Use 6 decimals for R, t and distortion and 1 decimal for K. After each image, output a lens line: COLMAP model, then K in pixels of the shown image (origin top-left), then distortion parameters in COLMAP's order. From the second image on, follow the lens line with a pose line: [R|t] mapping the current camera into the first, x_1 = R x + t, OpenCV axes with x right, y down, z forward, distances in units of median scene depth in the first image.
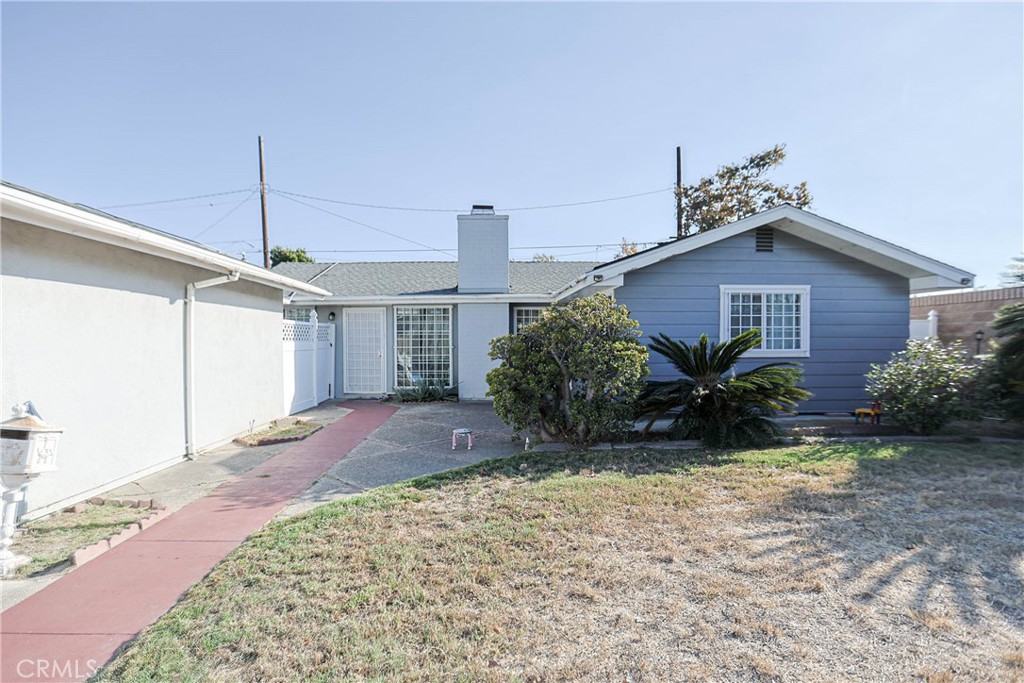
lens RADIAL K [[497.6, 0, 506.8], [0, 497.6, 355.9], [0, 0, 1]] dist [-0.032647, 0.001812]
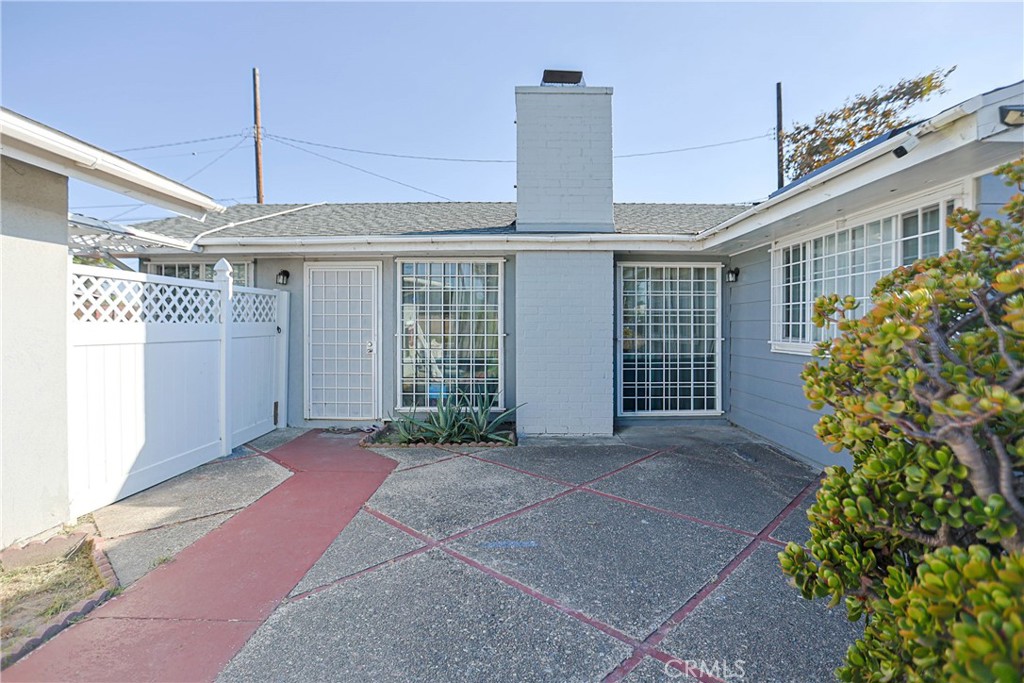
lens RADIAL K [[497.6, 0, 506.8], [0, 497.6, 355.9], [0, 0, 1]] dist [-0.032647, 0.001812]
pose [[0.997424, 0.010440, -0.070972, -0.068771], [-0.008614, 0.999625, 0.025981, -0.009277], [0.071216, -0.025303, 0.997140, 0.469204]]
